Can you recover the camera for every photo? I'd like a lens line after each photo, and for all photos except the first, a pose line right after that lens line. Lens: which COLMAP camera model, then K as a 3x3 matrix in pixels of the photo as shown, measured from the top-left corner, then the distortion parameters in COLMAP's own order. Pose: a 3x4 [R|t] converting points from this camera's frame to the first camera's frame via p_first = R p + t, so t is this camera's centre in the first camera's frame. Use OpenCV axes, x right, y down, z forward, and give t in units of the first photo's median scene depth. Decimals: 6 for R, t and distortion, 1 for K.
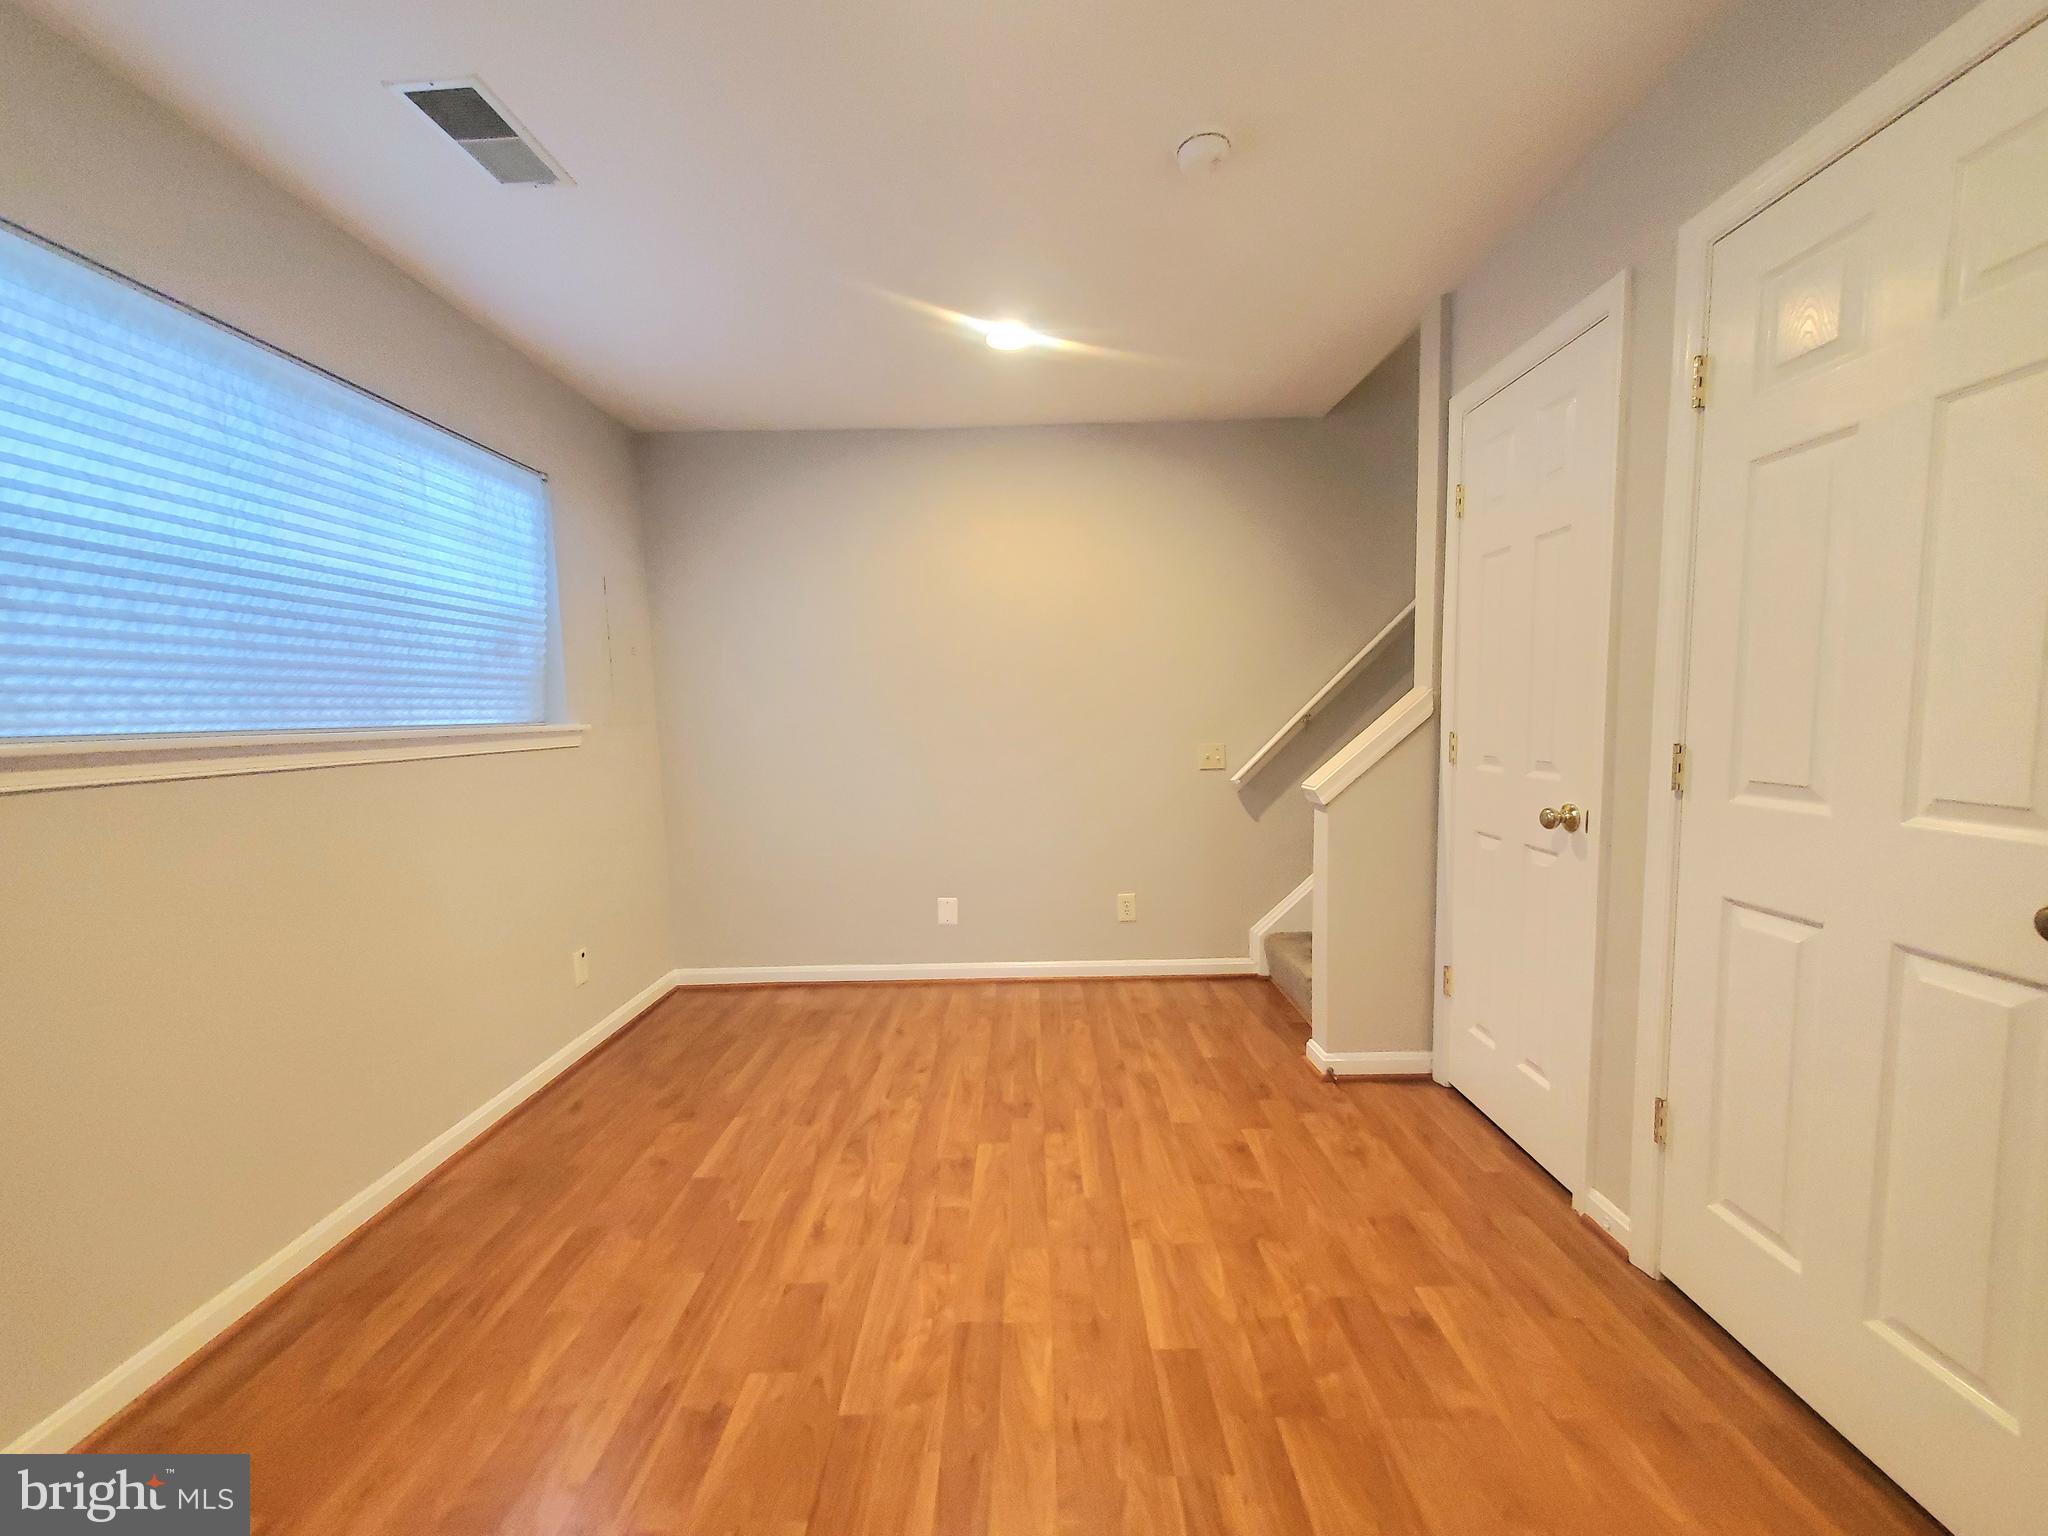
lens RADIAL K [[796.2, 0, 1017.5], [0, 796.2, 788.4], [0, 0, 1]] dist [0.001163, -0.000071]
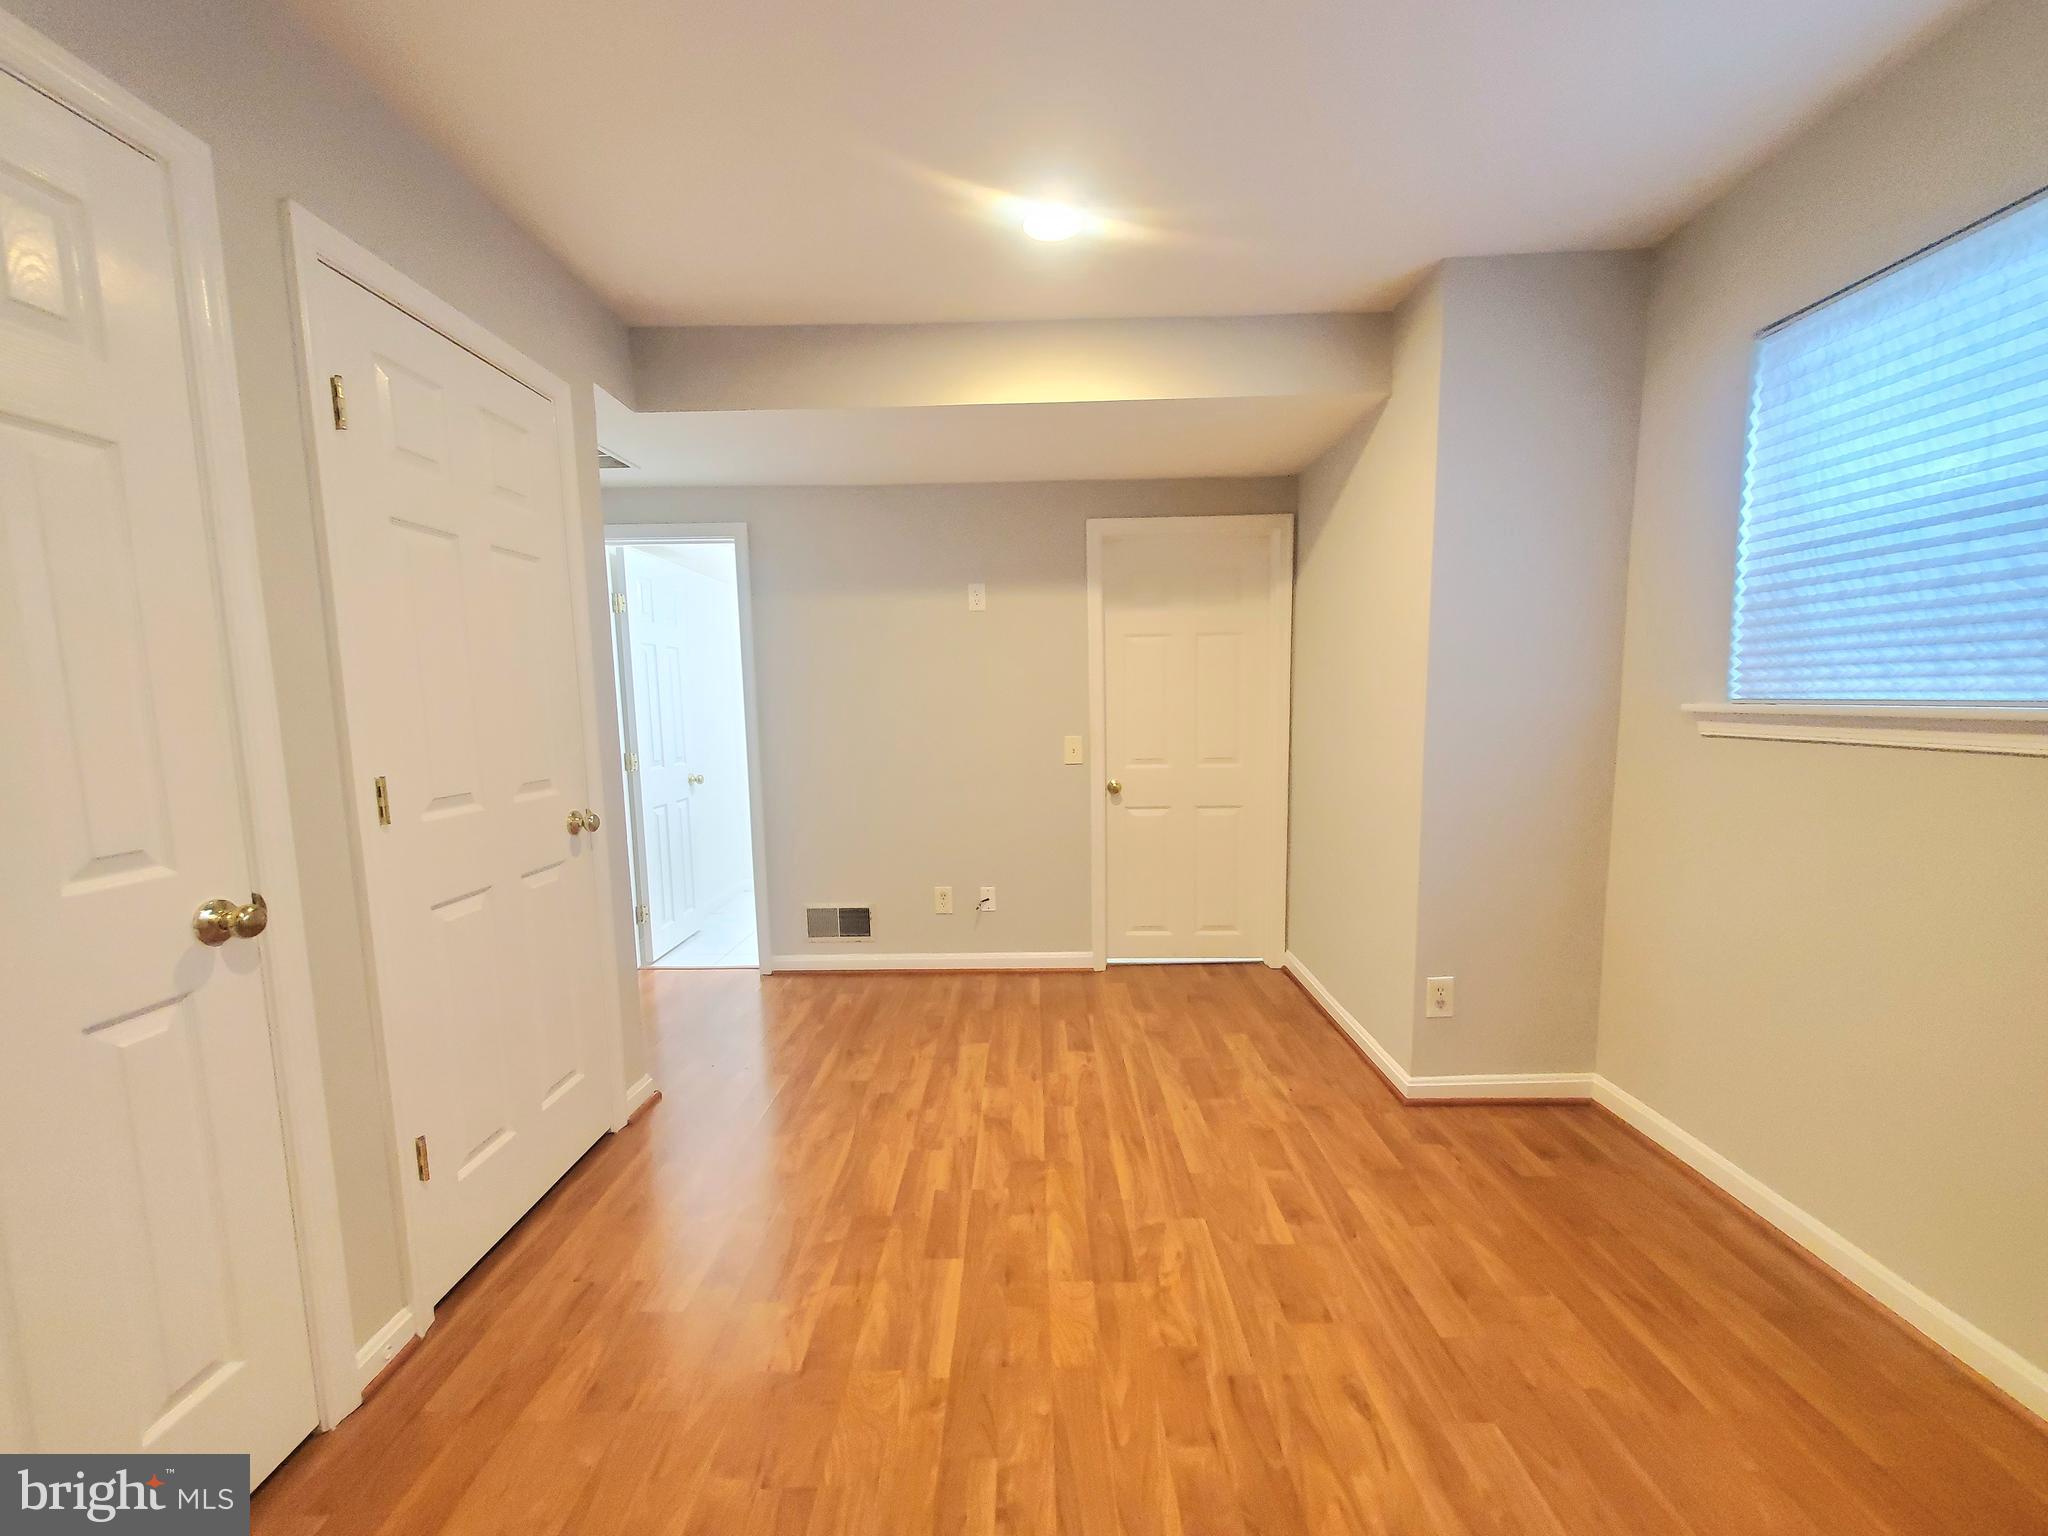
lens RADIAL K [[796.2, 0, 1017.5], [0, 796.2, 788.4], [0, 0, 1]] dist [0.001163, -0.000071]
pose [[-0.999112, 0.041840, 0.004986, 0.050050], [0.041962, 0.977240, 0.207947, -0.202728], [0.003828, 0.207971, -0.978127, 1.872521]]
